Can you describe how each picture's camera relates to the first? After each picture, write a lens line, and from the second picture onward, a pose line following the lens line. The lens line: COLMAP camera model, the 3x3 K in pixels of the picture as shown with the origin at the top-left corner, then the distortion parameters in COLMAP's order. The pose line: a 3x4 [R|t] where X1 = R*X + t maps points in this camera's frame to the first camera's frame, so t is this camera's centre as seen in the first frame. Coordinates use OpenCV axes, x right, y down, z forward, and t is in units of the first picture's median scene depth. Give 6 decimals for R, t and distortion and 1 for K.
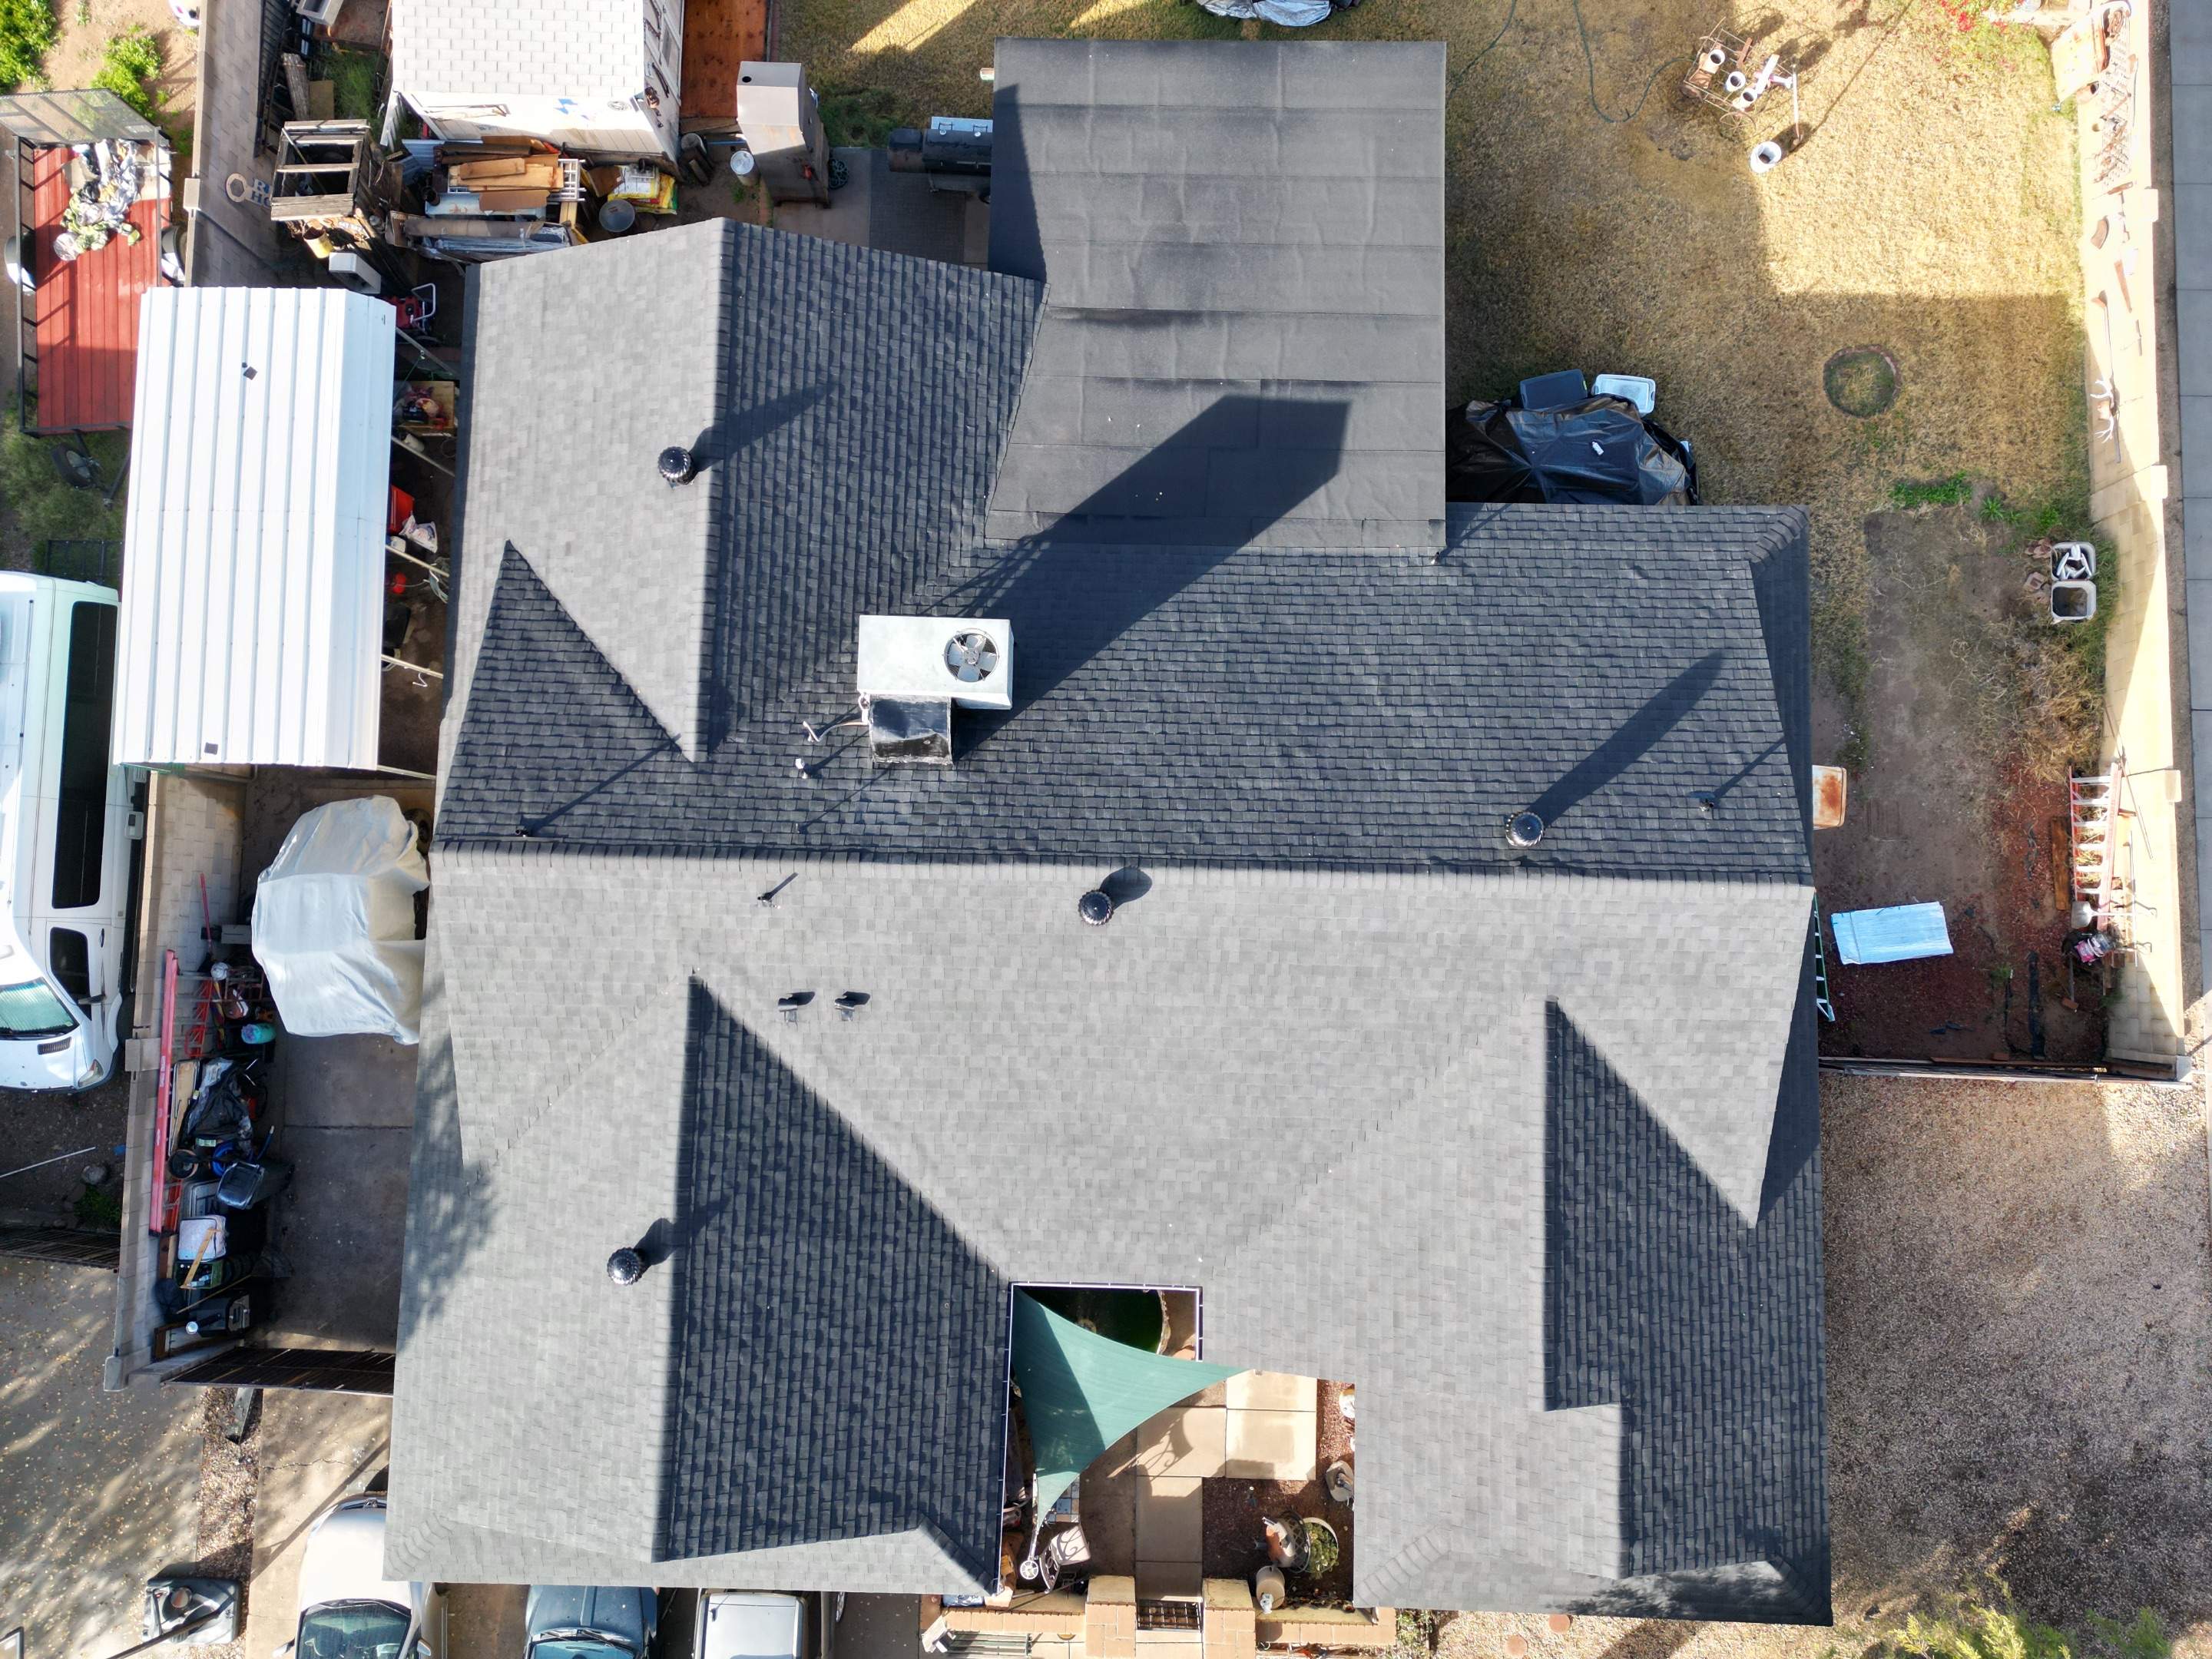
lens RADIAL K [[1542.0, 0, 1104.8], [0, 1542.0, 826.3], [0, 0, 1]] dist [0.078676, -0.074487]
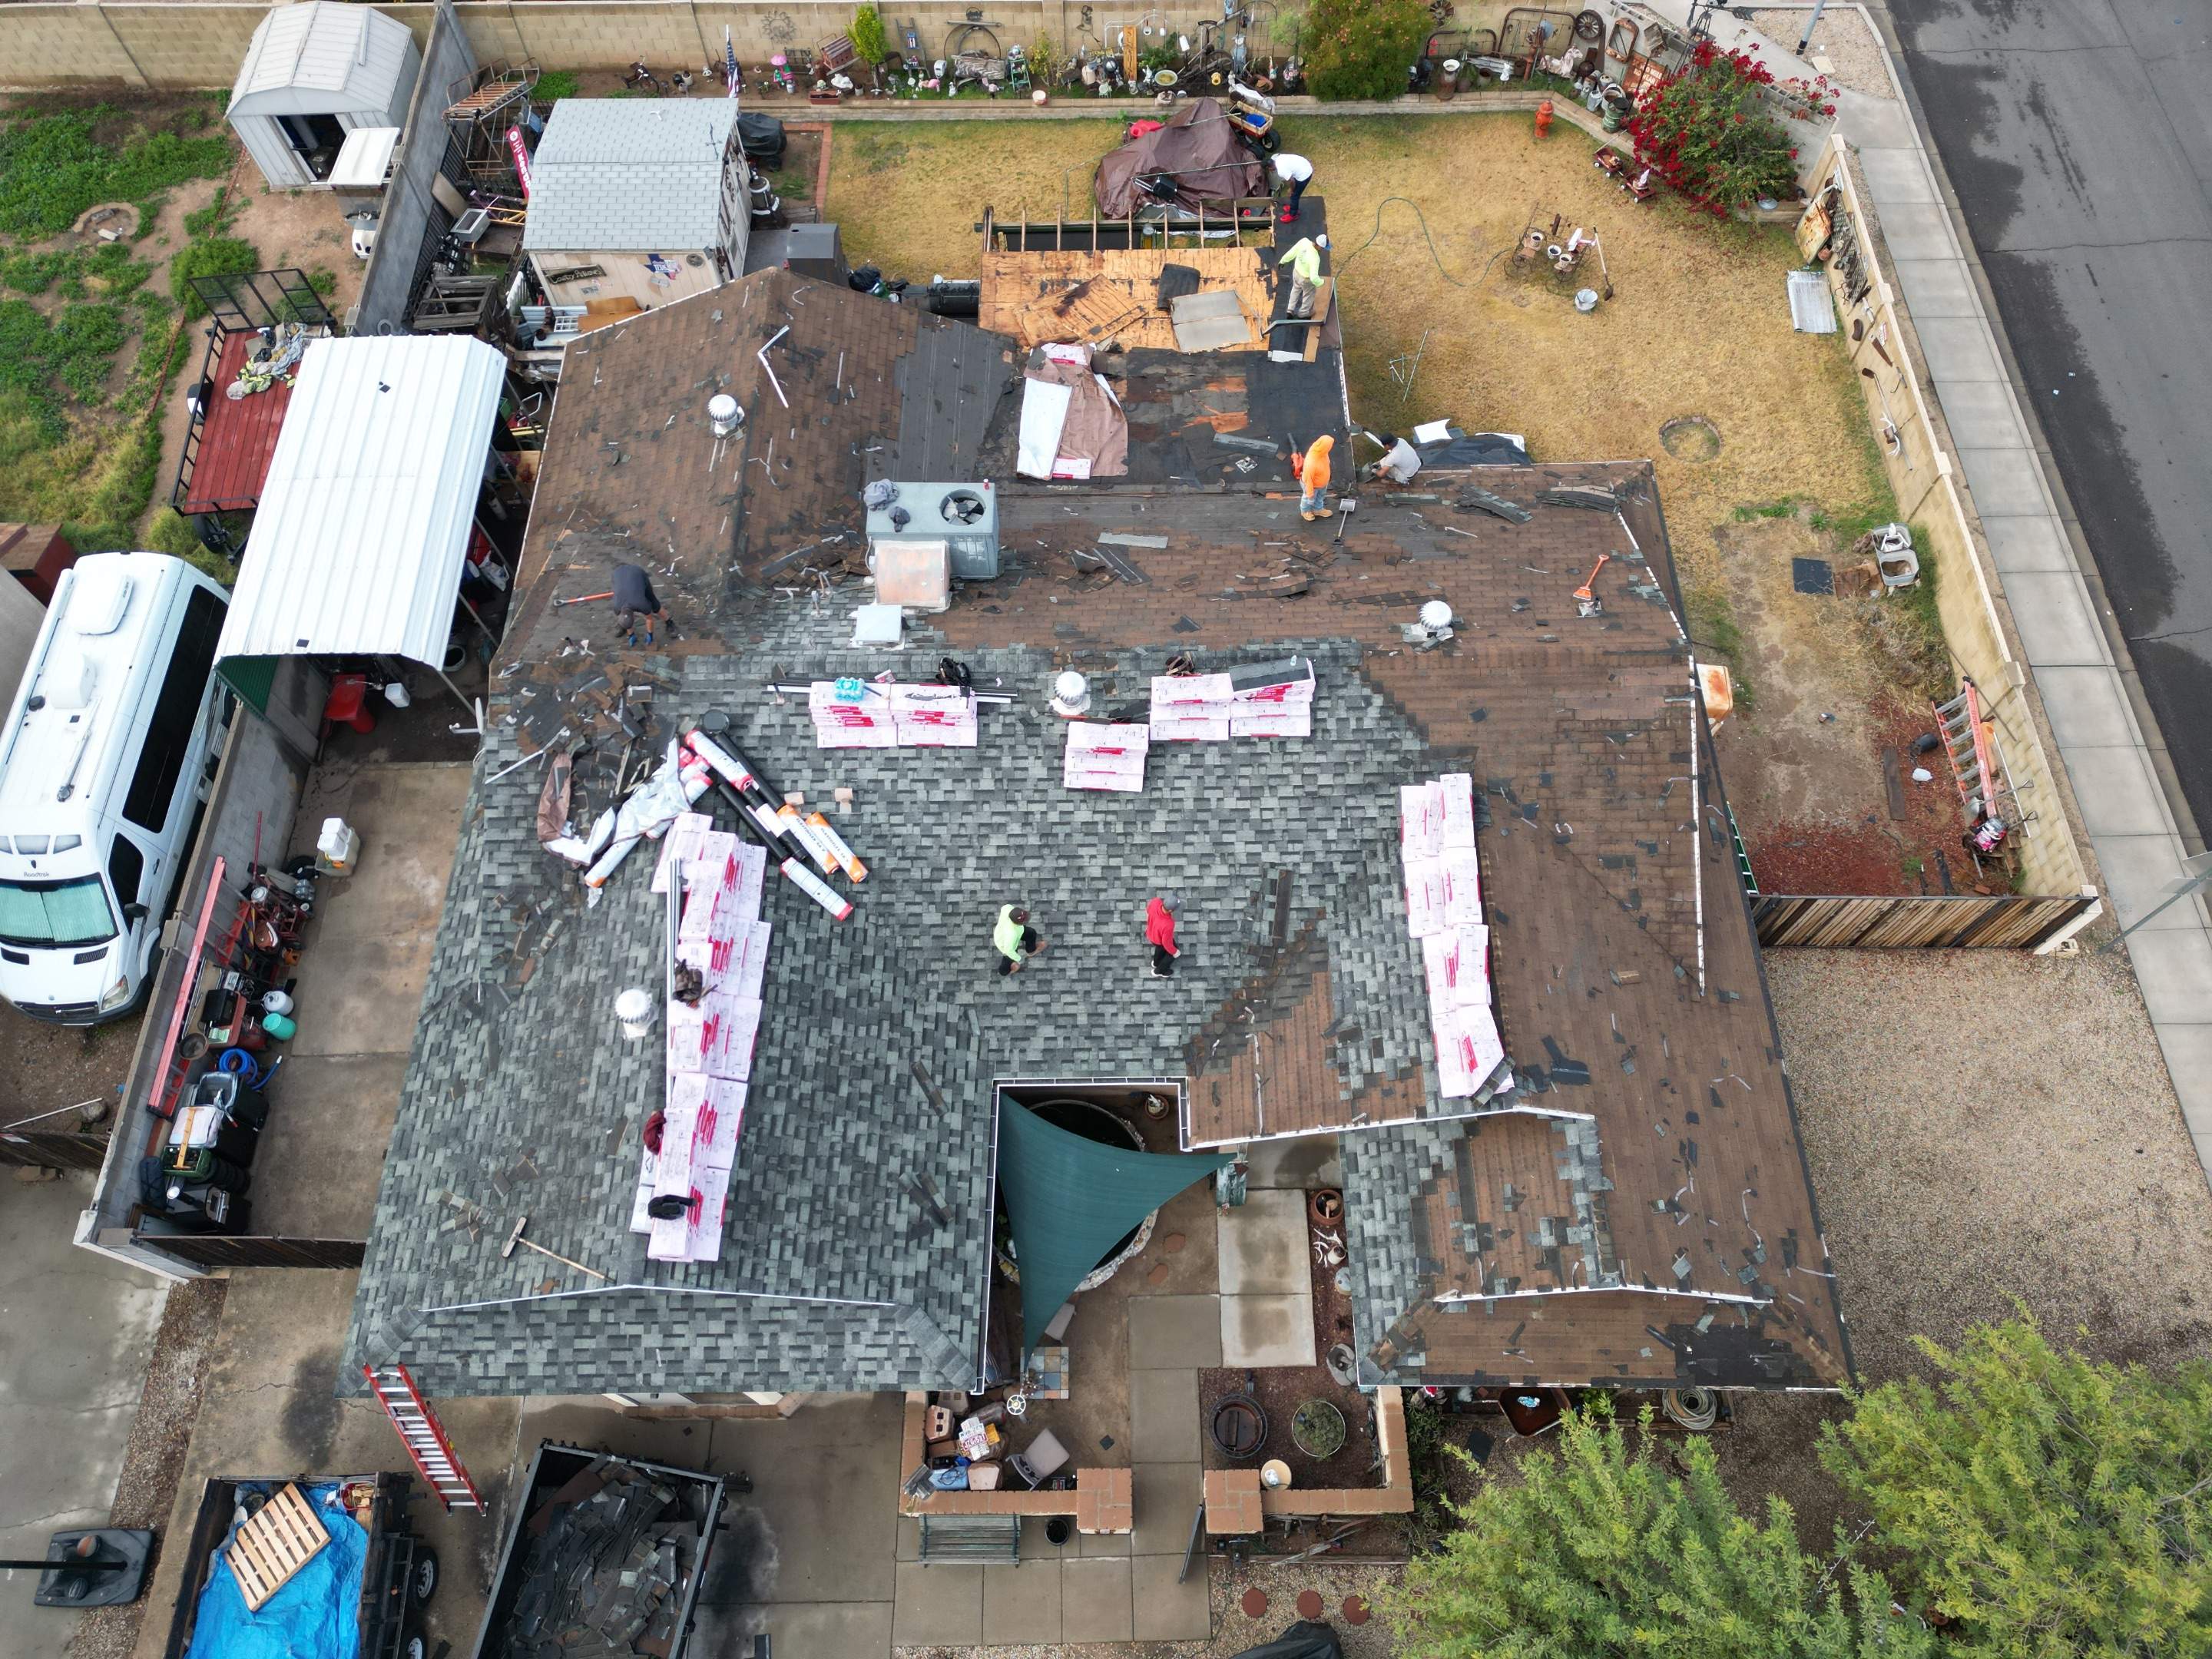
lens RADIAL K [[1542.0, 0, 1103.7], [0, 1542.0, 823.8], [0, 0, 1]] dist [0.078676, -0.074487]
pose [[0.999623, -0.025368, 0.010535, 0.003089], [0.027468, 0.919533, -0.392051, 0.494410], [0.000258, 0.392193, 0.919883, -0.005277]]
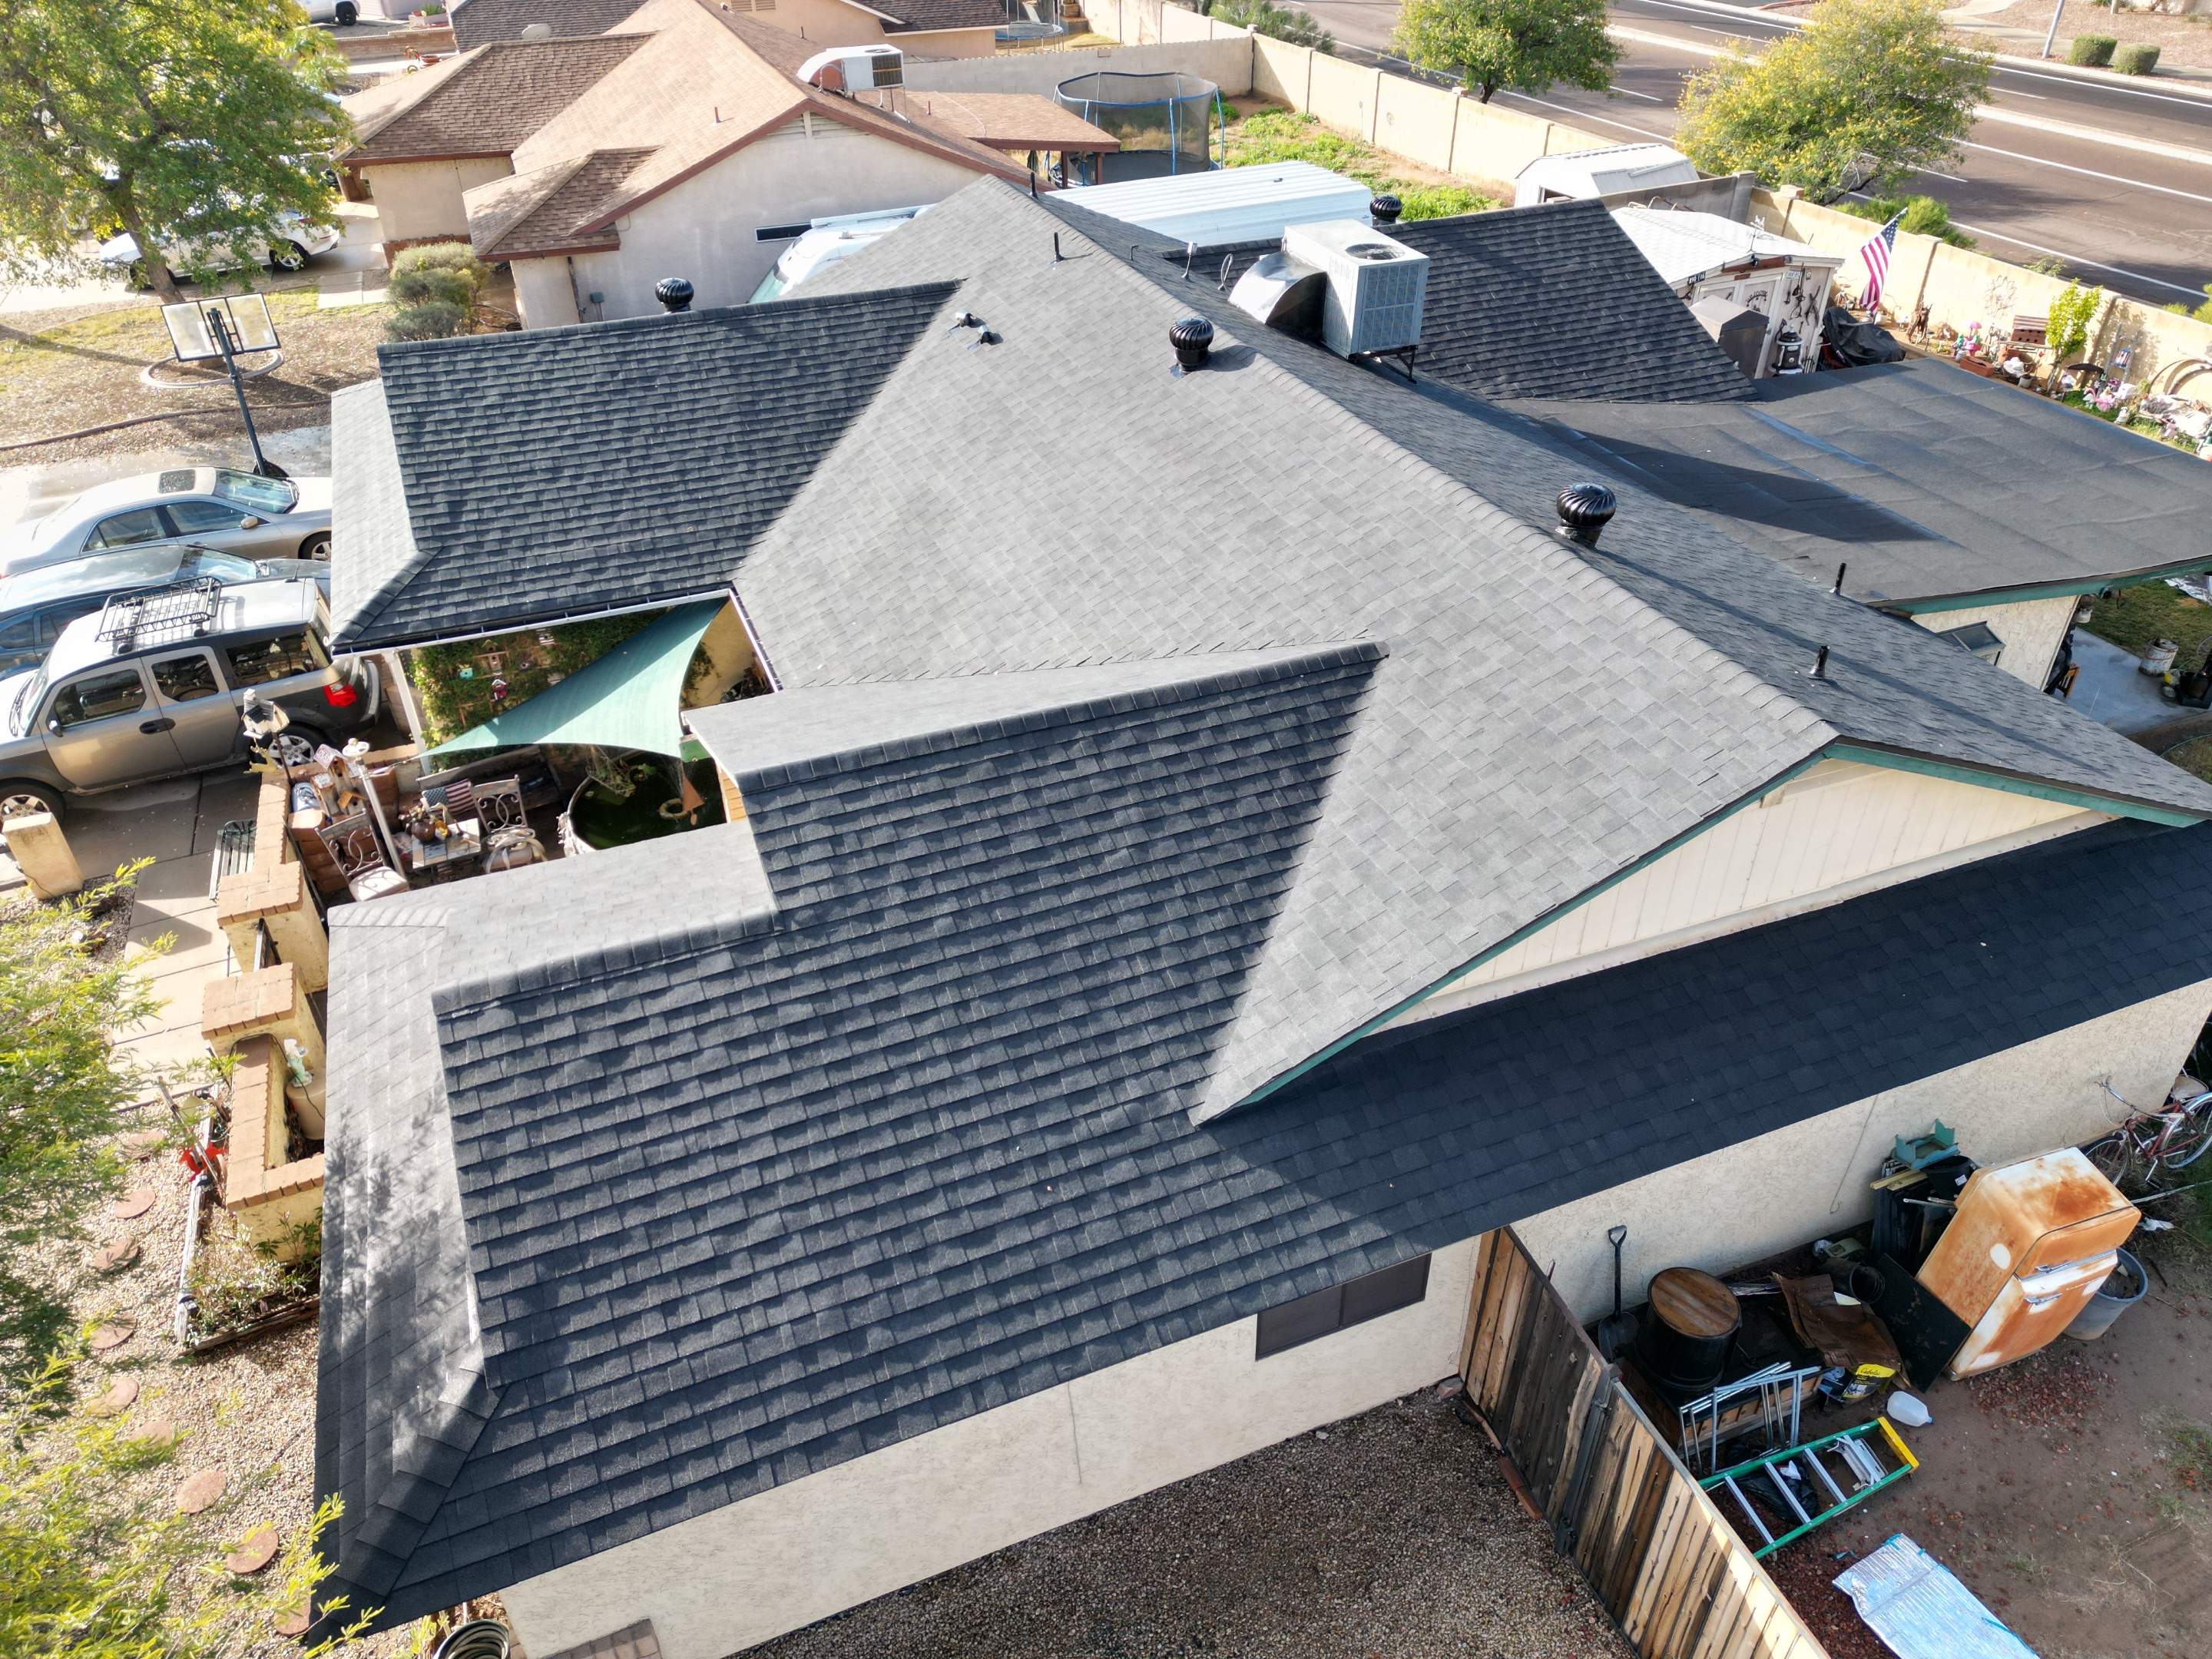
lens RADIAL K [[1542.0, 0, 1106.1], [0, 1542.0, 825.3], [0, 0, 1]] dist [0.078676, -0.074487]
pose [[0.395111, 0.533052, -0.748160, 0.631844], [-0.914432, 0.306029, -0.264880, 0.337220], [0.087764, 0.788798, 0.608355, 0.572761]]
